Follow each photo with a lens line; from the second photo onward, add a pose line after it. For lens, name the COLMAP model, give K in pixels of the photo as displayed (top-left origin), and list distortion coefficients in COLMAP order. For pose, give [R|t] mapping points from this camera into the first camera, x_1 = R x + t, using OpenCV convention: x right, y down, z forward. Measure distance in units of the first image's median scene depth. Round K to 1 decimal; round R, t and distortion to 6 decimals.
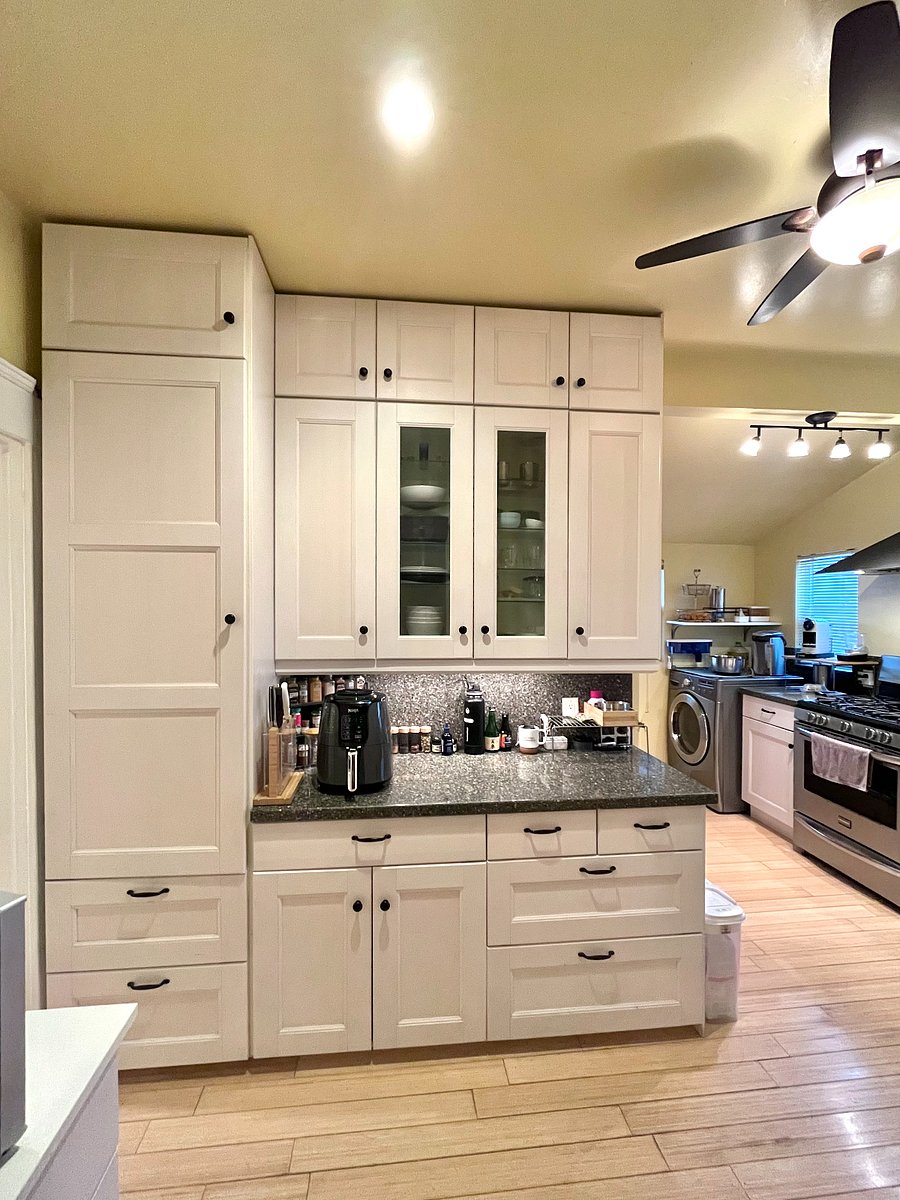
lens RADIAL K [[519.7, 0, 445.6], [0, 519.7, 611.8], [0, 0, 1]] dist [-0.002693, -0.000449]
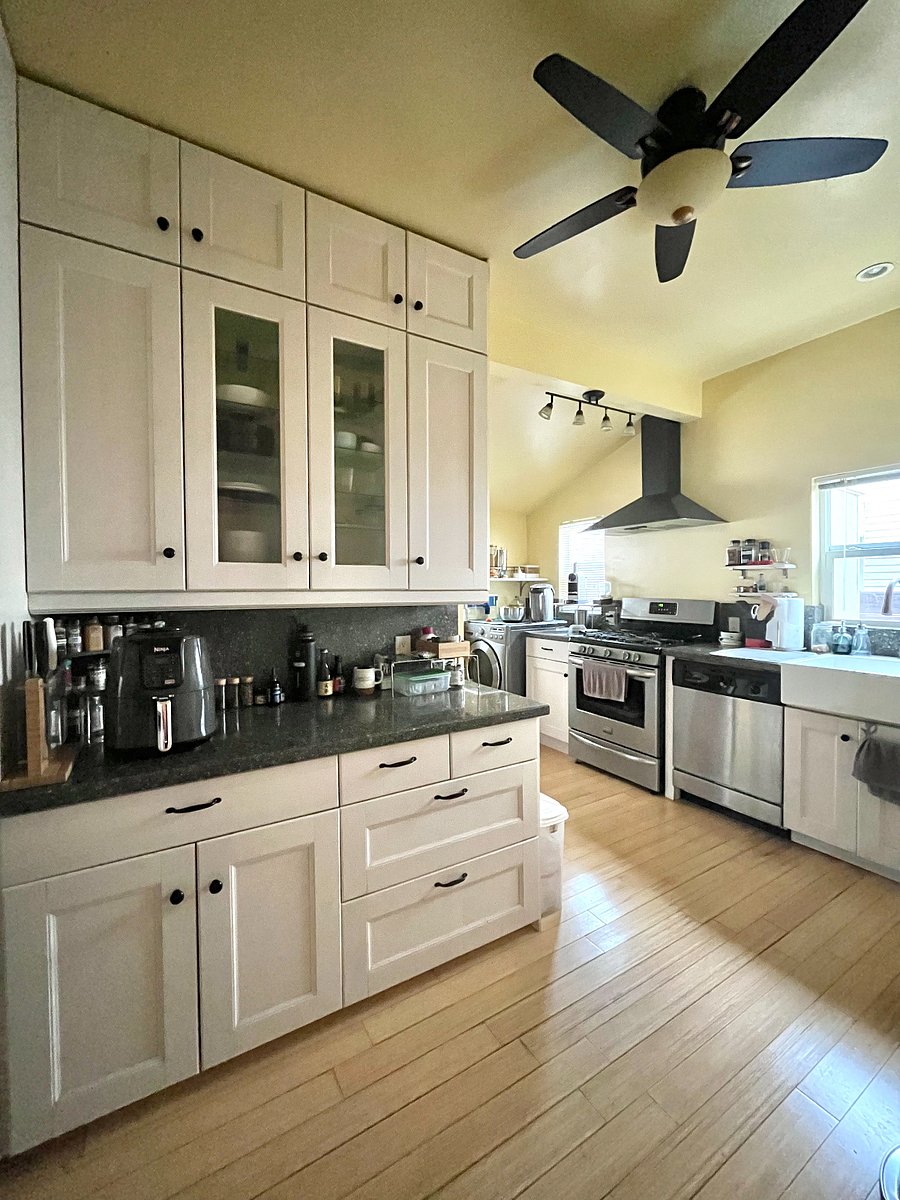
lens RADIAL K [[488.4, 0, 449.7], [0, 488.4, 596.6], [0, 0, 1]] dist [-0.001610, -0.000054]
pose [[0.906669, -0.016536, 0.421518, -0.077601], [0.012411, 0.999844, 0.012528, 0.089582], [-0.421660, -0.006128, 0.906733, 0.132984]]
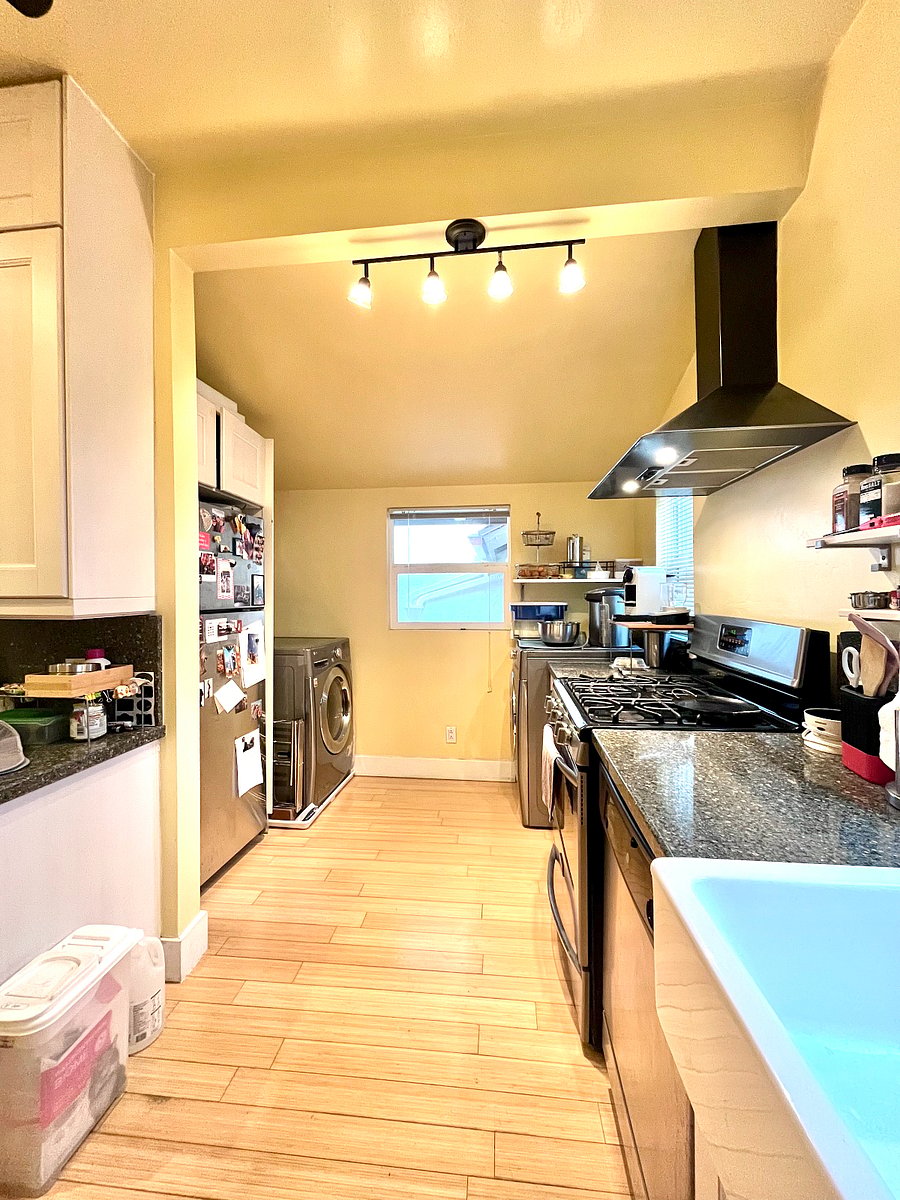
lens RADIAL K [[488.4, 0, 449.7], [0, 488.4, 596.6], [0, 0, 1]] dist [-0.001610, -0.000054]
pose [[0.978453, -0.006016, -0.206383, 0.997801], [0.005577, 0.999981, -0.002709, 0.093049], [0.206395, 0.001499, 0.978468, 0.484004]]
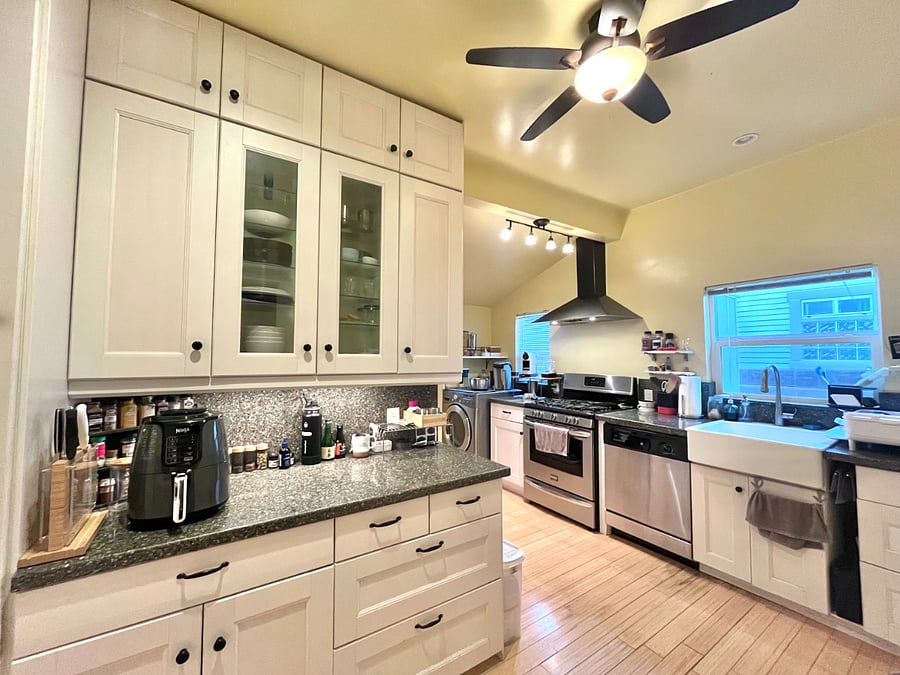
lens RADIAL K [[366.3, 0, 449.1], [0, 366.3, 339.2], [0, 0, 1]] dist [-0.001610, -0.000054]
pose [[0.887146, 0.022012, 0.460964, -0.052574], [0.003833, 0.998476, -0.055056, 0.056805], [-0.461473, 0.050609, 0.885709, 0.177068]]
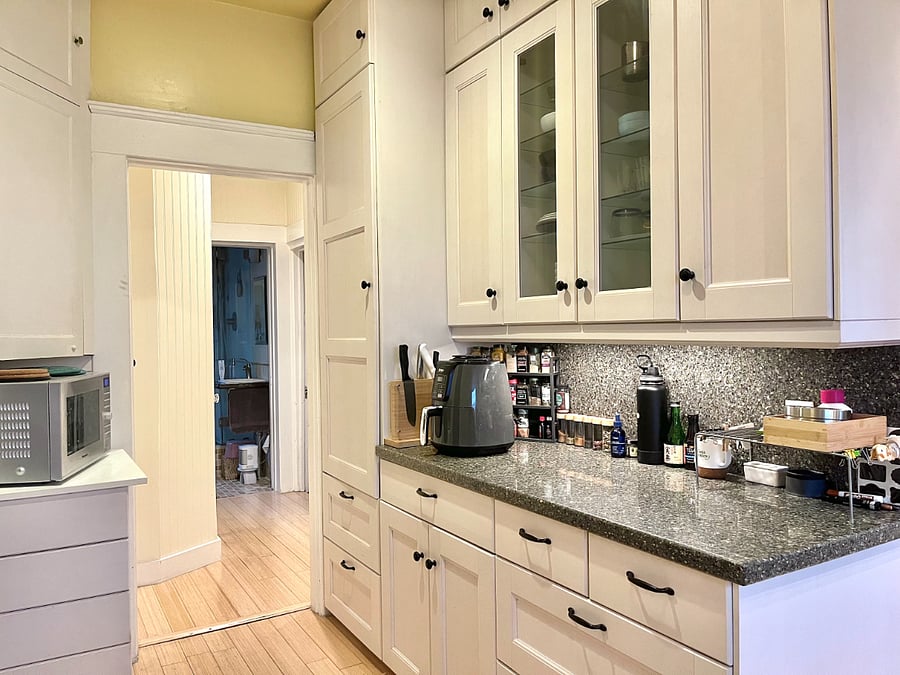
lens RADIAL K [[679.3, 0, 435.7], [0, 679.3, 339.2], [0, 0, 1]] dist [0.066926, -0.077223]
pose [[0.410117, 0.000290, -0.912033, 0.841615], [0.008934, 0.999951, 0.004335, 0.102883], [0.911989, -0.009926, 0.410094, 0.375091]]
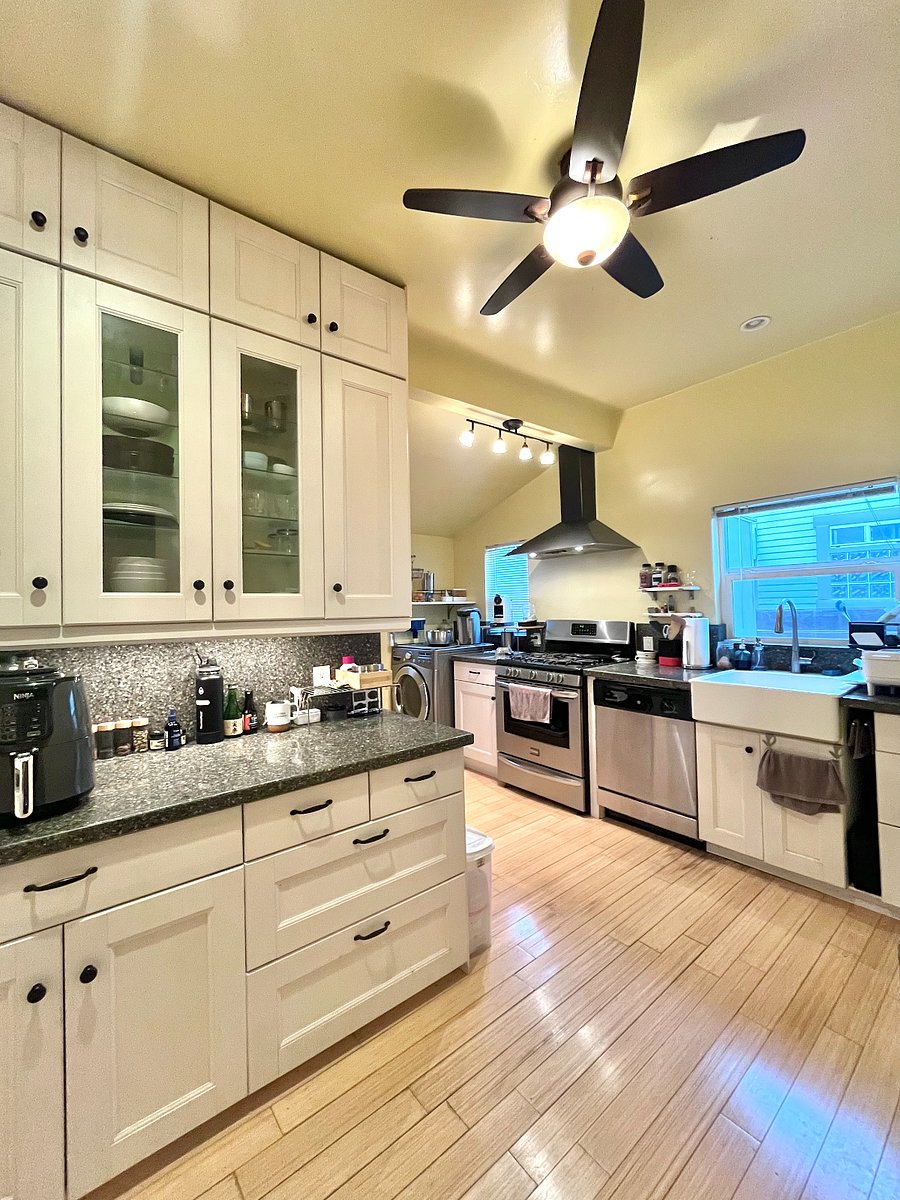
lens RADIAL K [[488.4, 0, 449.7], [0, 488.4, 596.6], [0, 0, 1]] dist [-0.001610, -0.000054]
pose [[0.838509, -0.008012, 0.544829, -0.049565], [0.028648, 0.999157, -0.029398, 0.080827], [-0.544134, 0.040259, 0.838032, 0.146267]]
